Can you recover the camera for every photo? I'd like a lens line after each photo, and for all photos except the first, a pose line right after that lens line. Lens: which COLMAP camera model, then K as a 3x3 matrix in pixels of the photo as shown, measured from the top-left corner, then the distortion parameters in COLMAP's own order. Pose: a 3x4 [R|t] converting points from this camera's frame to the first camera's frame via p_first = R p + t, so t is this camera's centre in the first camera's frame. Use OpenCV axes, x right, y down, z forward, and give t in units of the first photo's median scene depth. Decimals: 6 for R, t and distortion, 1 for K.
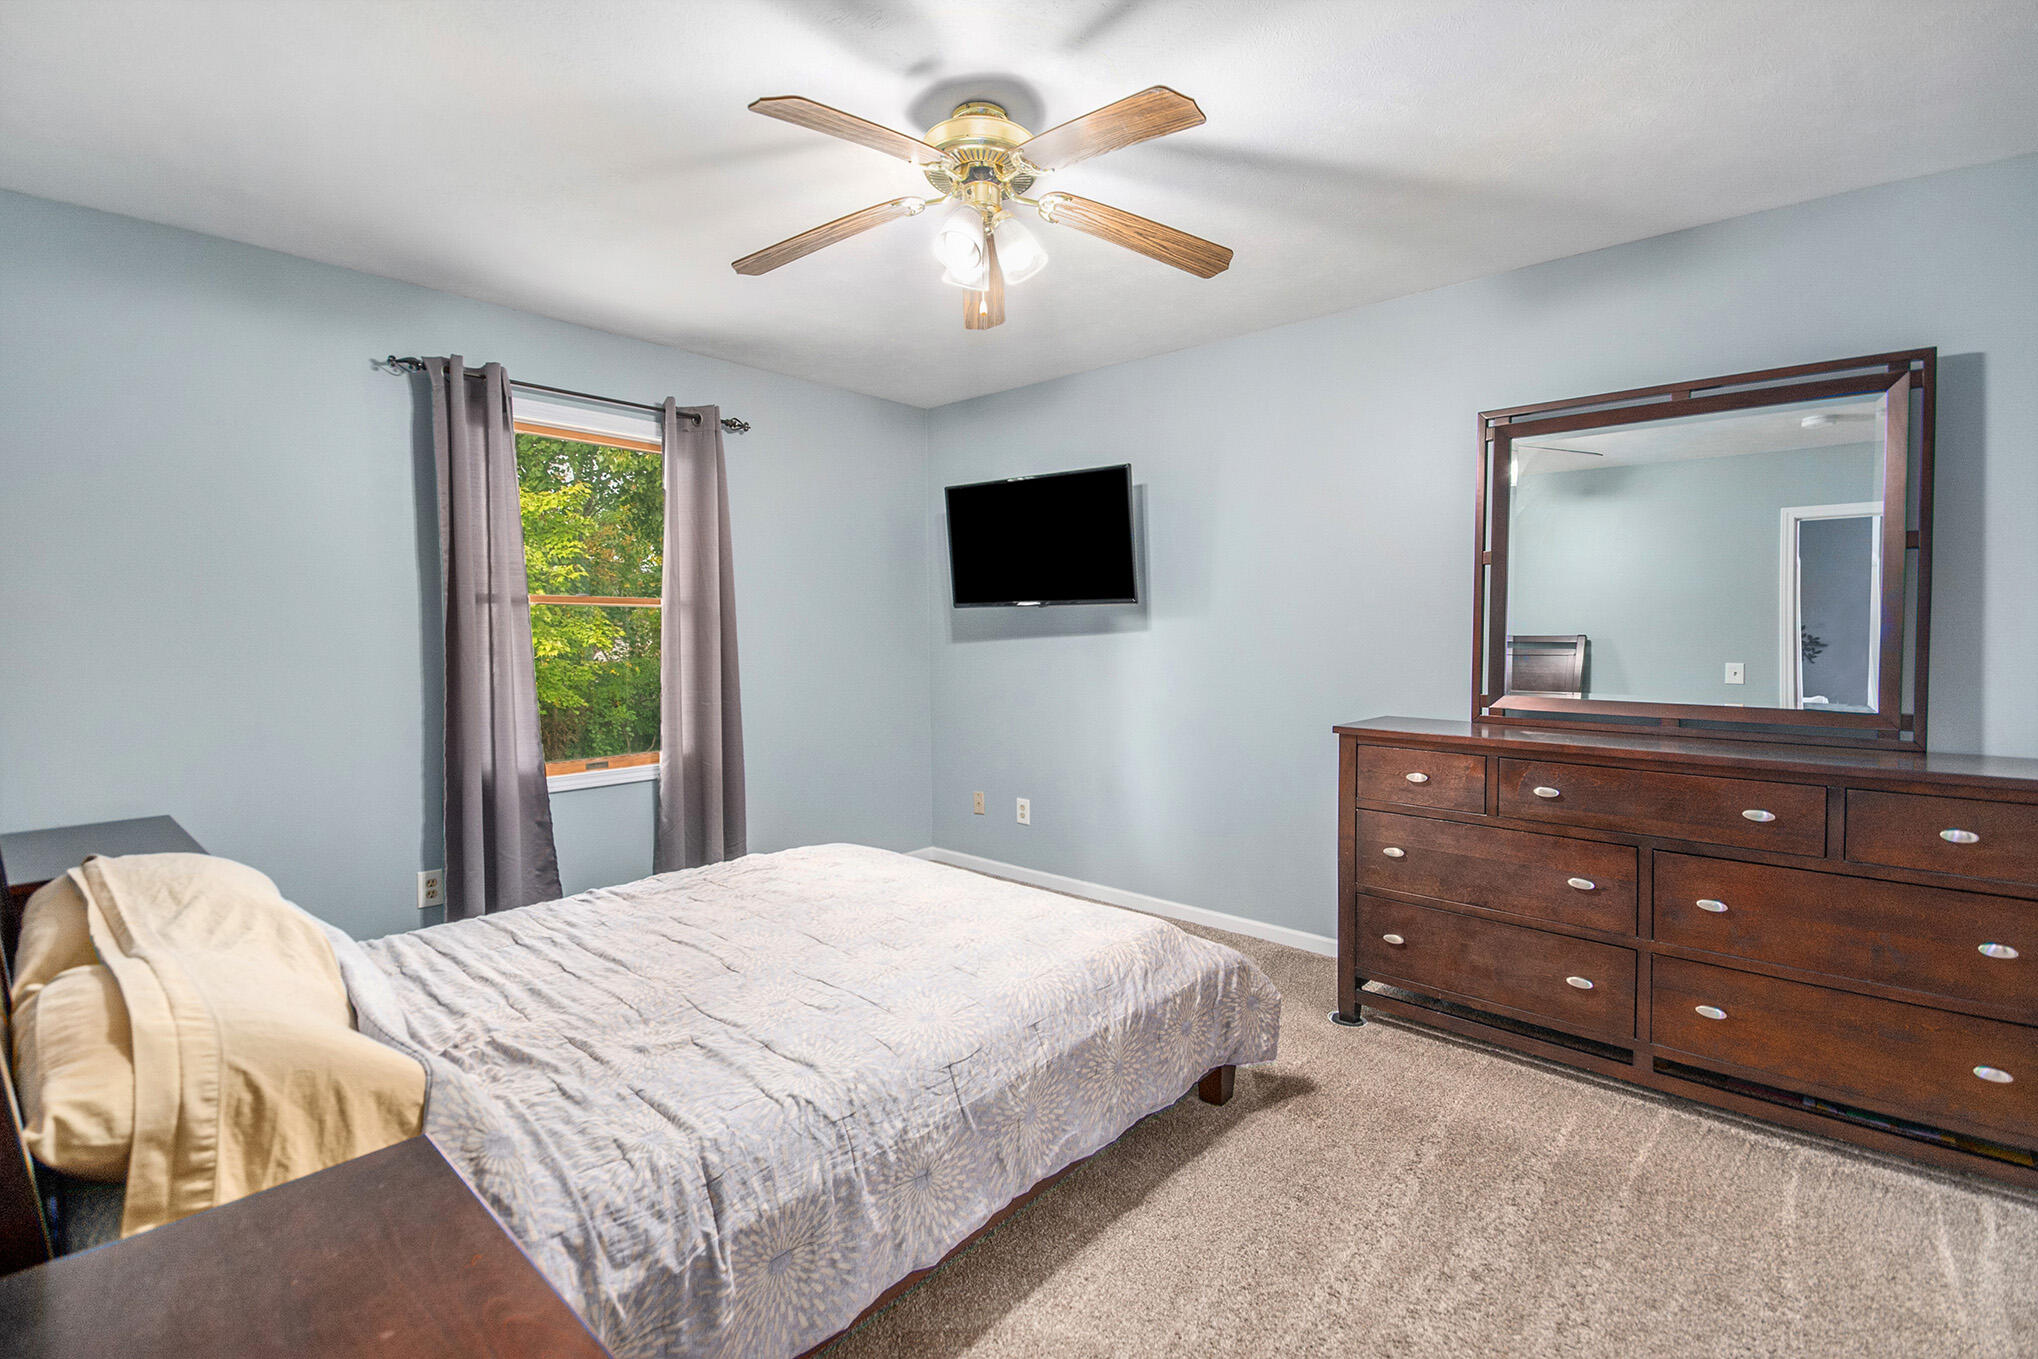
lens RADIAL K [[914.5, 0, 1016.4], [0, 914.5, 668.5], [0, 0, 1]] dist [-0.003380, -0.004574]
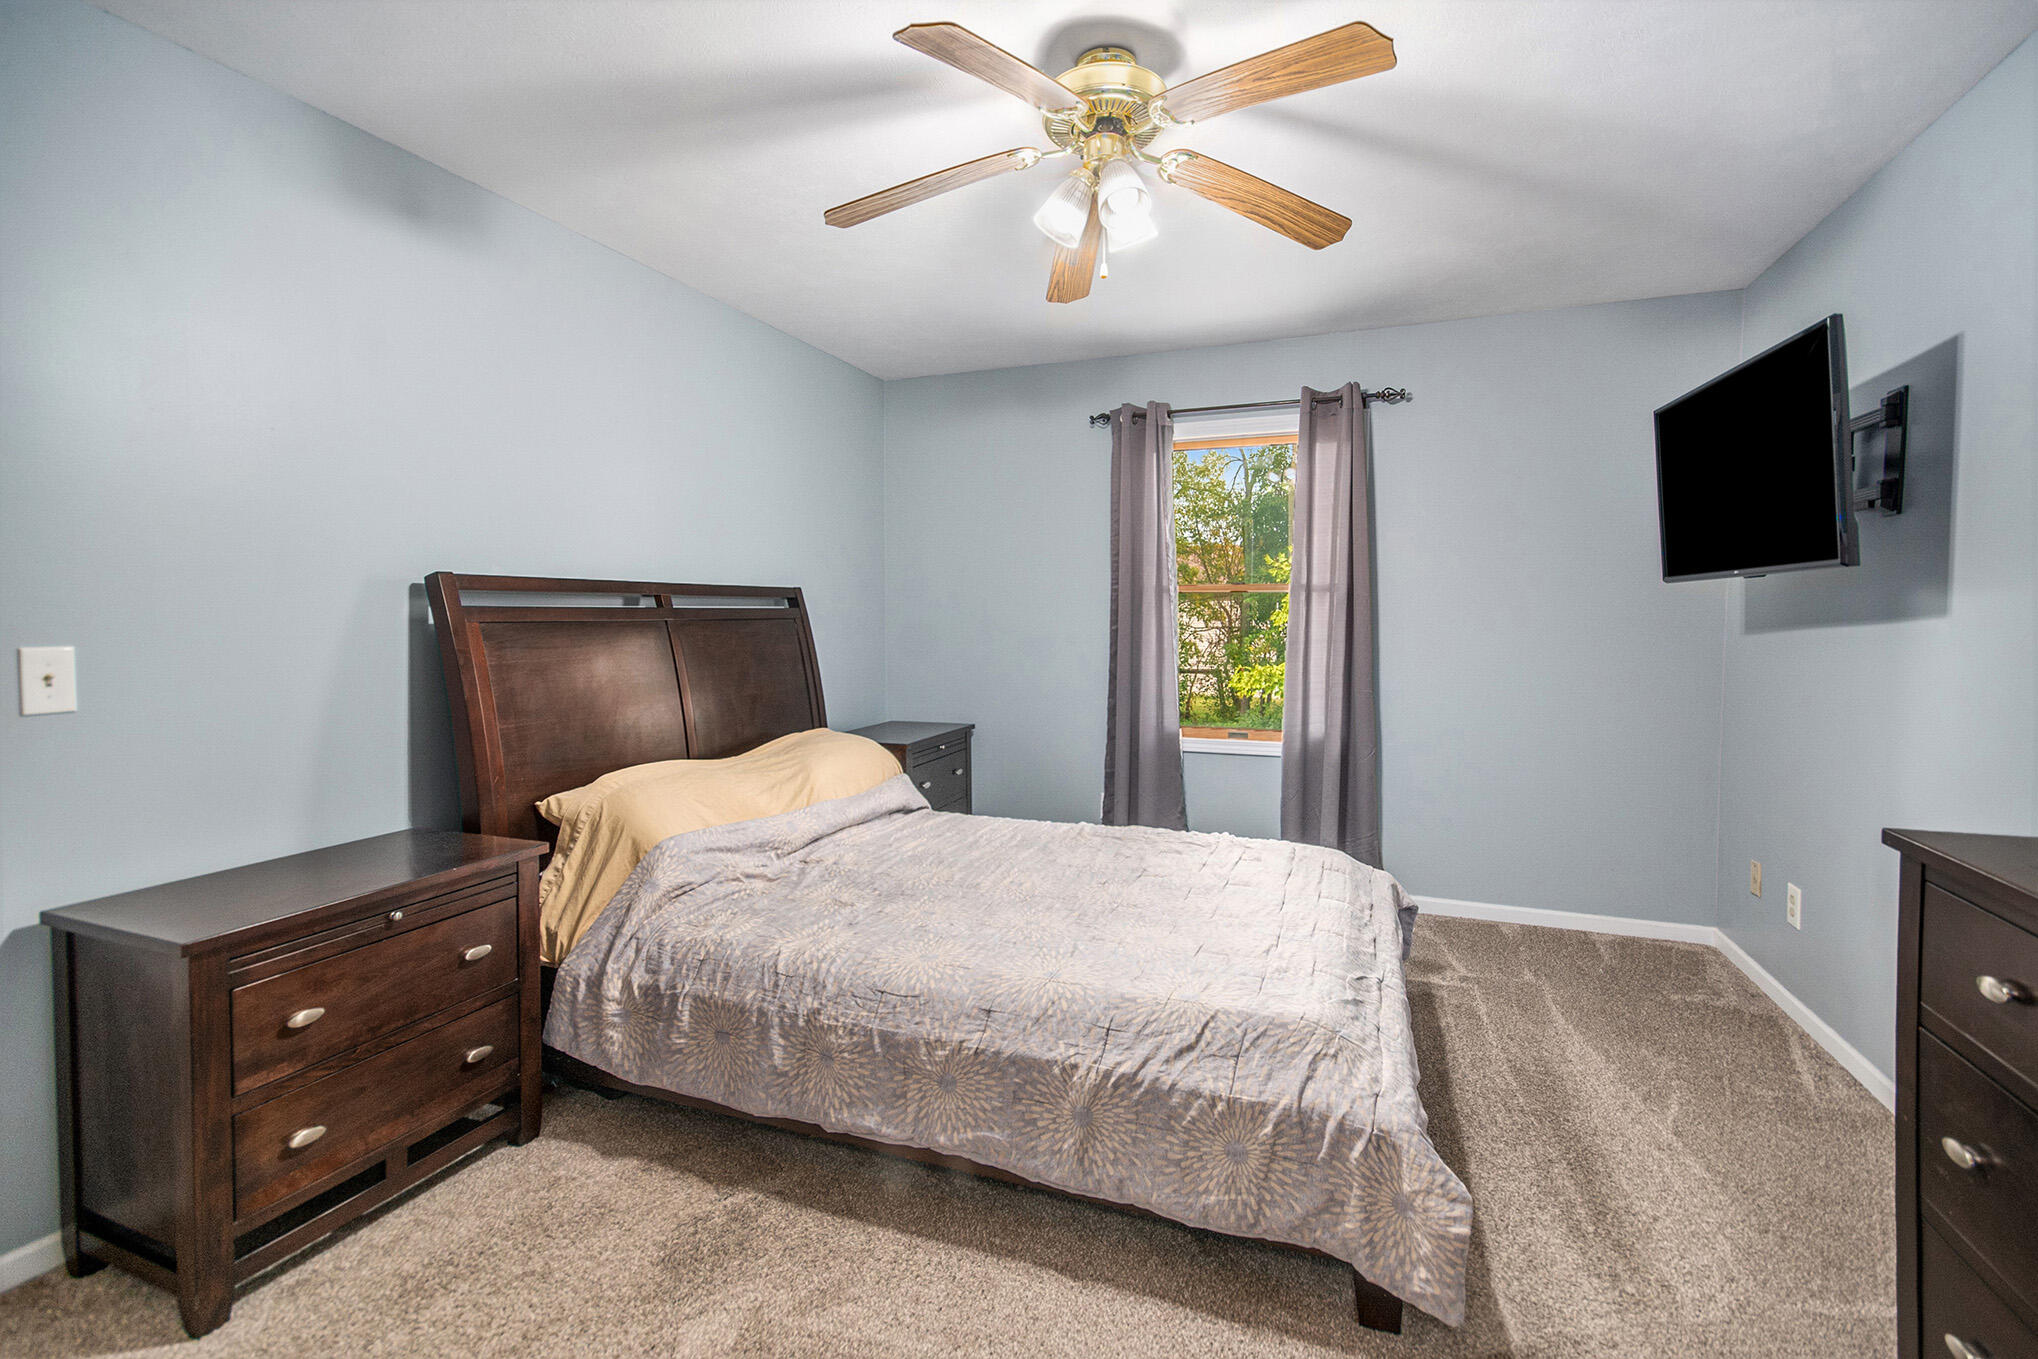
lens RADIAL K [[914.5, 0, 1018.2], [0, 914.5, 677.6], [0, 0, 1]] dist [-0.003380, -0.004574]
pose [[0.355282, 0.066219, -0.932411, 0.890696], [-0.042083, 0.997609, 0.054815, -0.027785], [0.933811, 0.019764, 0.357220, 0.633117]]
